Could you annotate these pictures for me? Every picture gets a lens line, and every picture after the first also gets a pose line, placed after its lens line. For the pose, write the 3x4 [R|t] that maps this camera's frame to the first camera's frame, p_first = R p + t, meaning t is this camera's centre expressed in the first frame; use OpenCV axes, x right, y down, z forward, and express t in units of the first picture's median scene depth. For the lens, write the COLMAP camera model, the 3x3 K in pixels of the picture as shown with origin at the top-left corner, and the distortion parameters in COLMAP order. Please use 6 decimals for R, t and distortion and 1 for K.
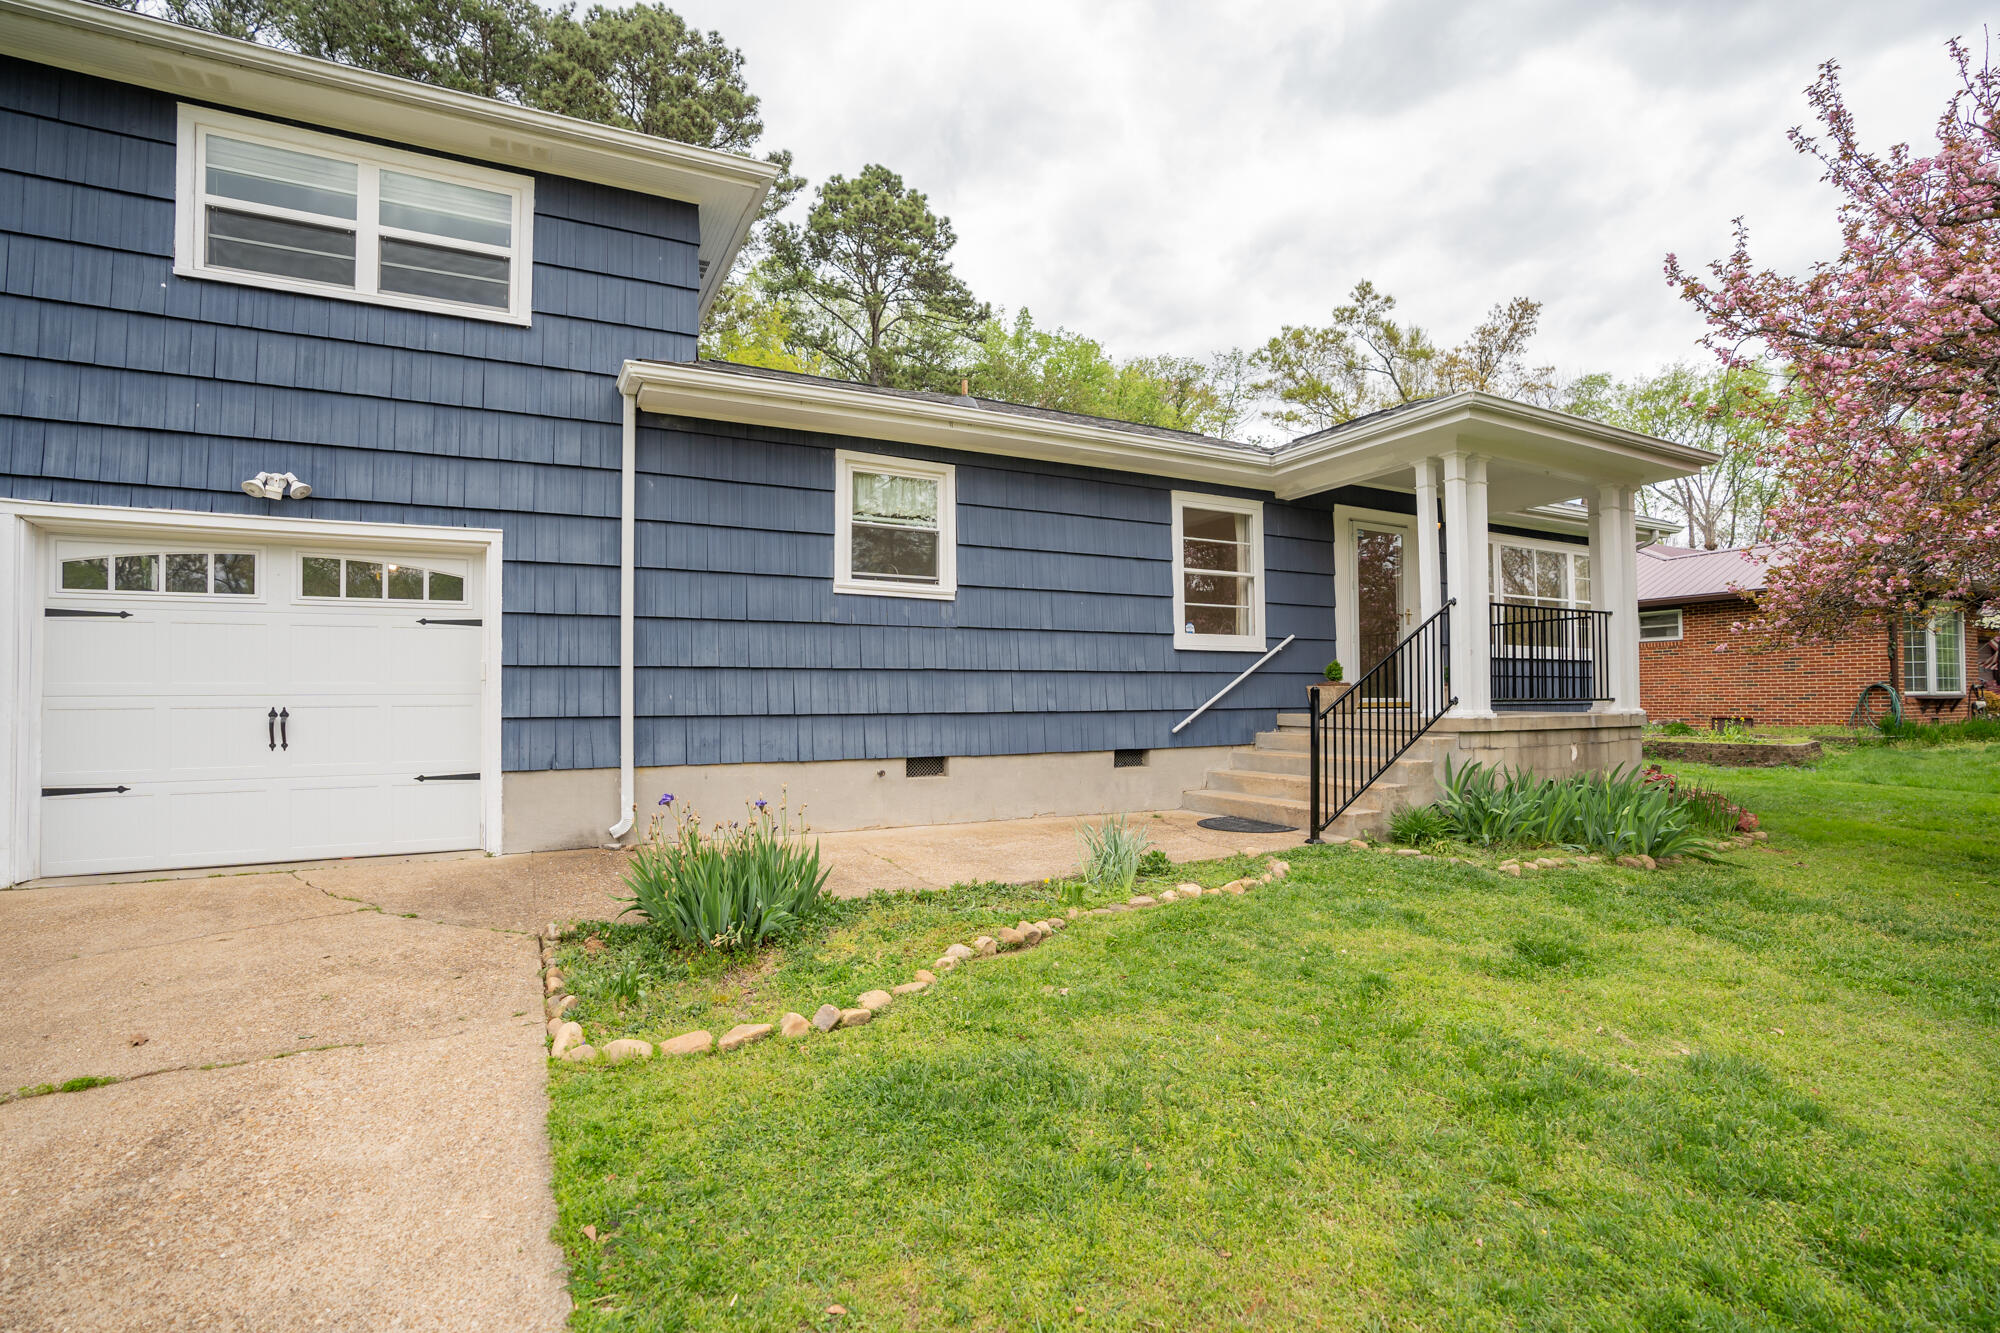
lens RADIAL K [[918.6, 0, 1016.4], [0, 918.6, 687.4], [0, 0, 1]] dist [-0.068992, 0.026223]
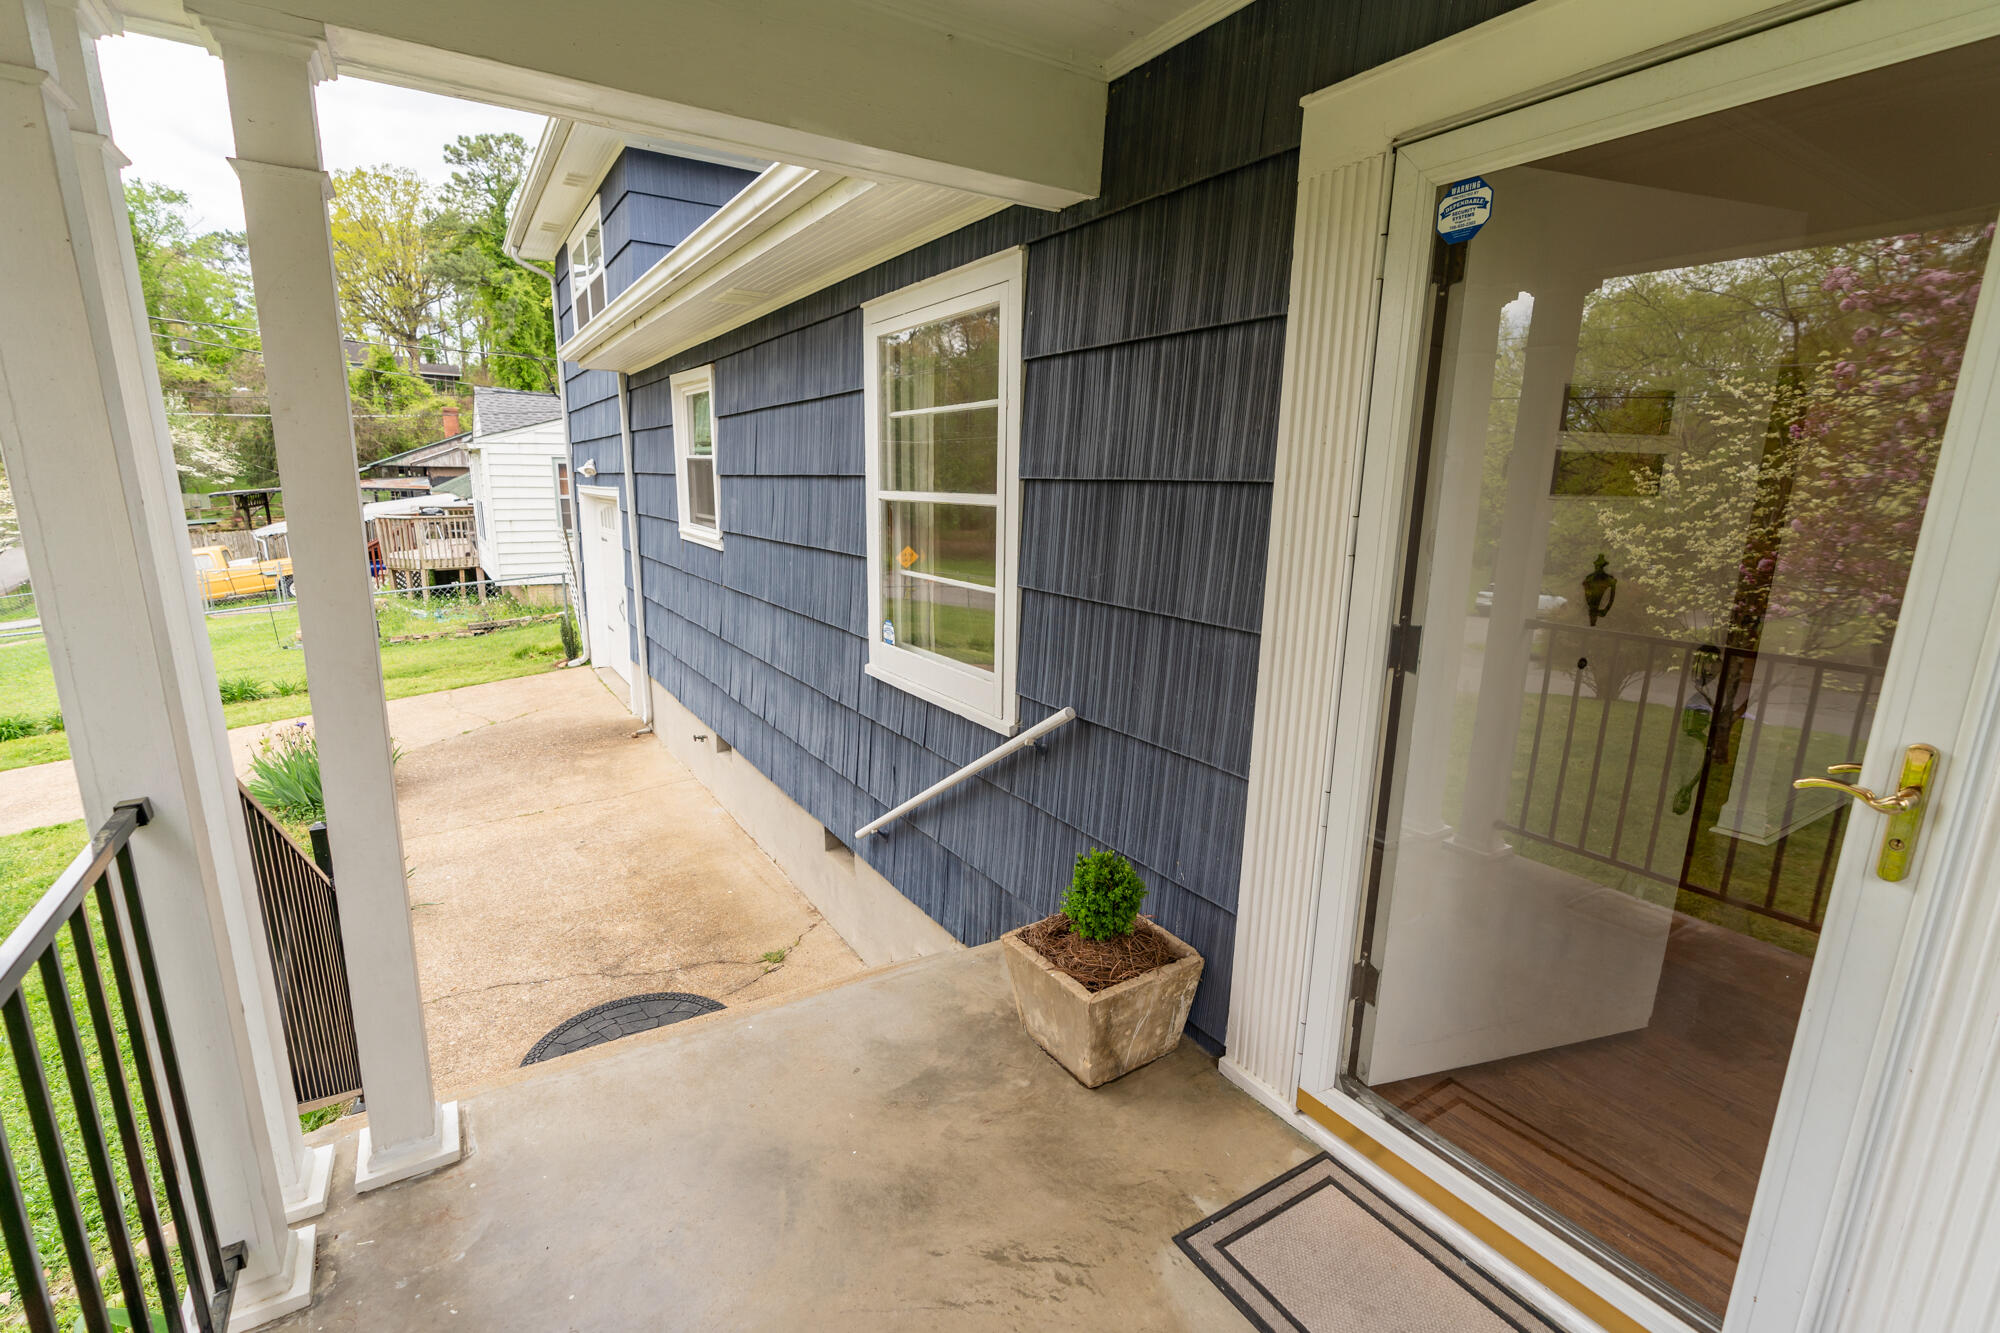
lens RADIAL K [[909.2, 0, 1002.8], [0, 909.2, 681.8], [0, 0, 1]] dist [-0.001803, 0.001042]
pose [[0.079423, 0.229685, -0.970019, 0.626347], [-0.000541, 0.973103, 0.230371, -0.143502], [0.996841, -0.017772, 0.077411, 1.038301]]
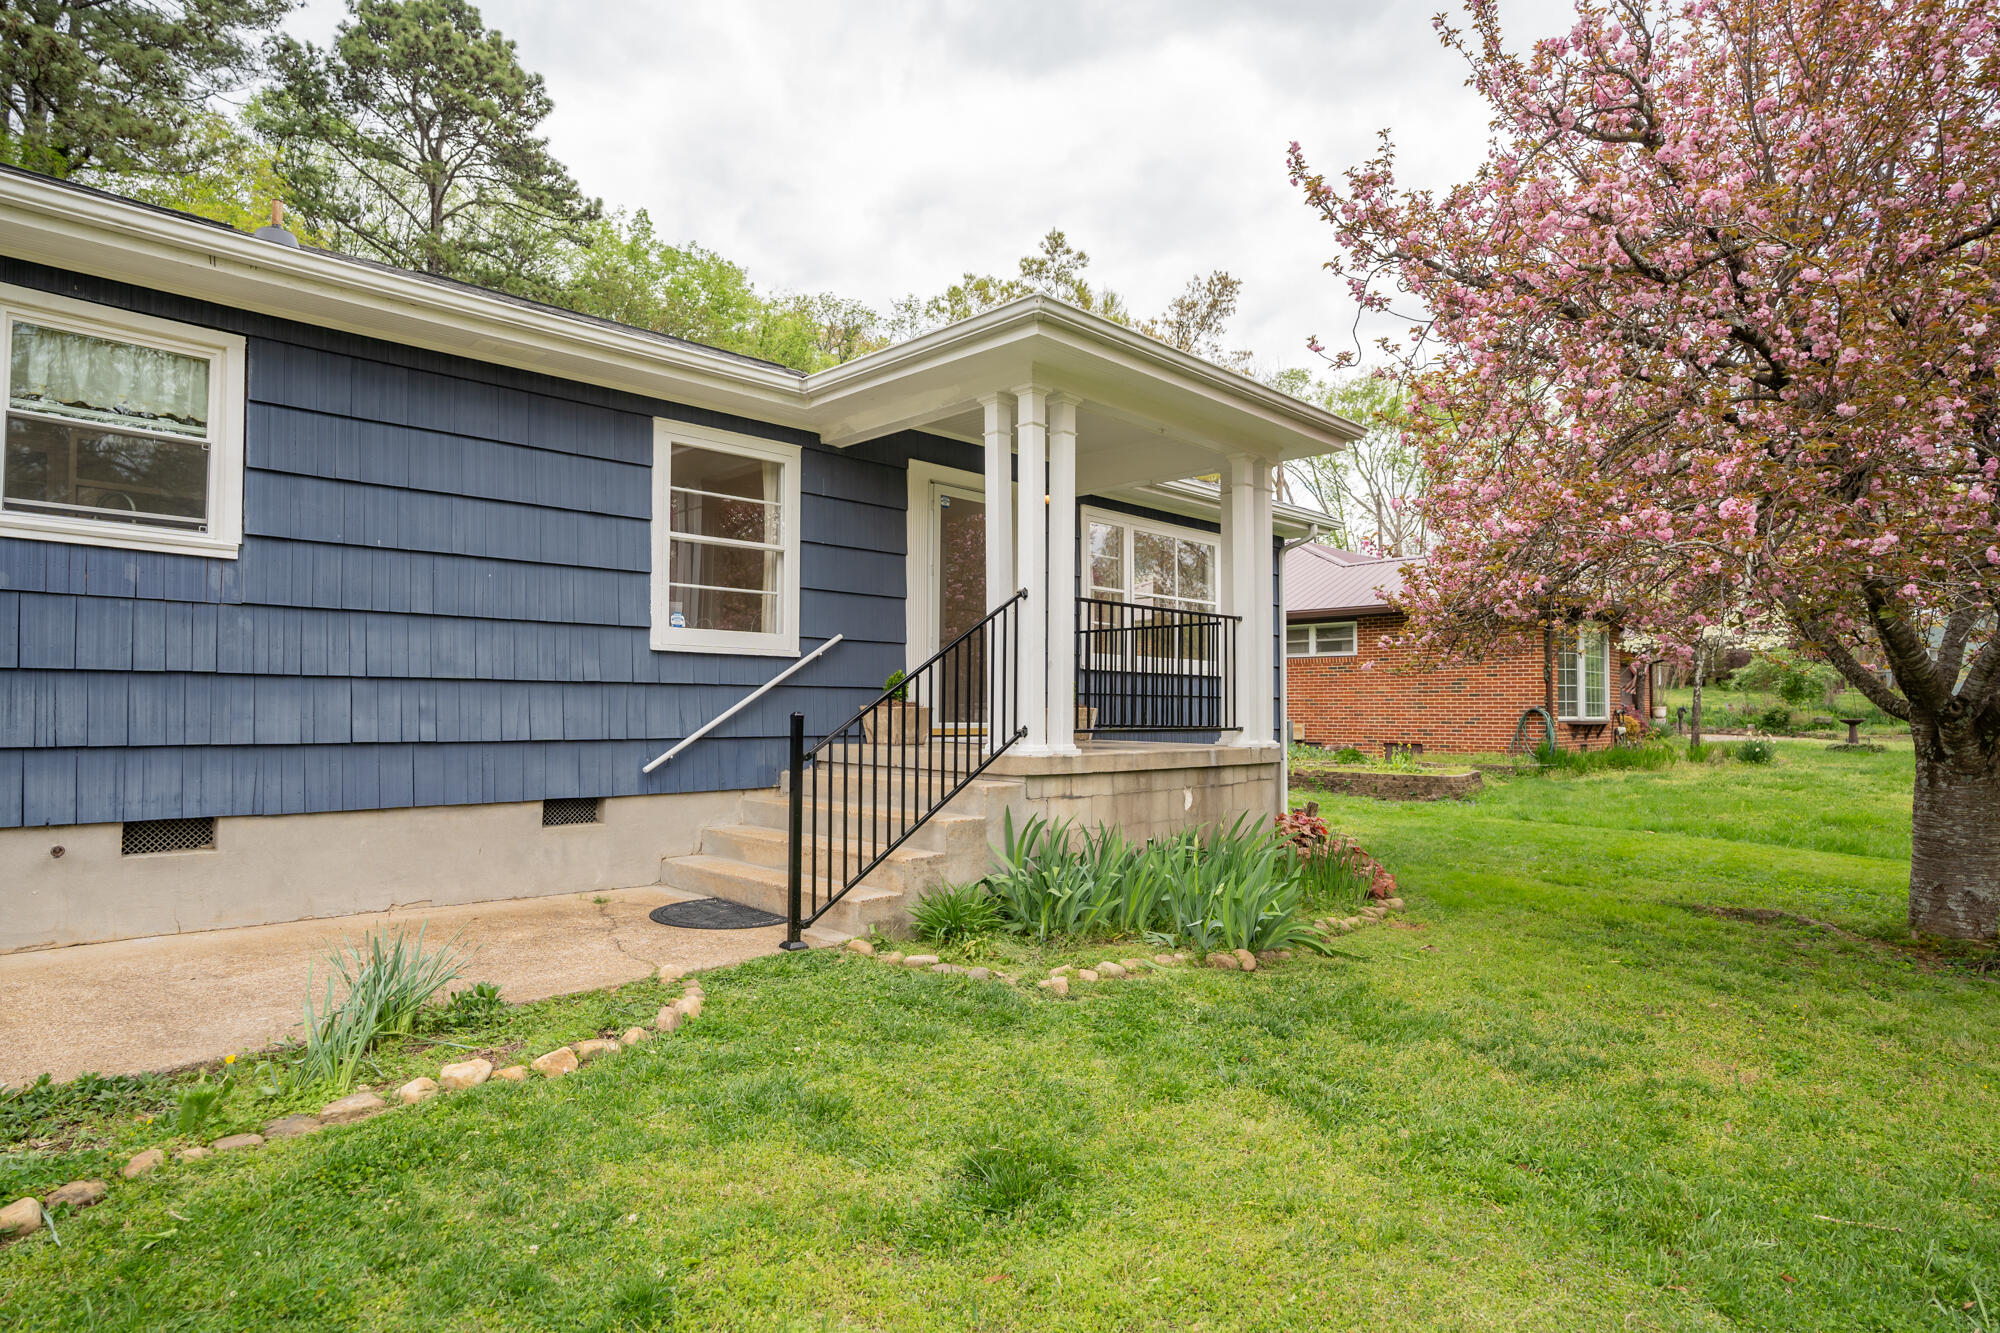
lens RADIAL K [[1089.1, 0, 998.8], [0, 1089.1, 689.6], [0, 0, 1]] dist [-0.075337, 0.060386]
pose [[0.954207, 0.017830, 0.298614, 0.179804], [-0.016142, 0.999837, -0.008117, -0.009990], [-0.298710, 0.002925, 0.954339, 0.157790]]
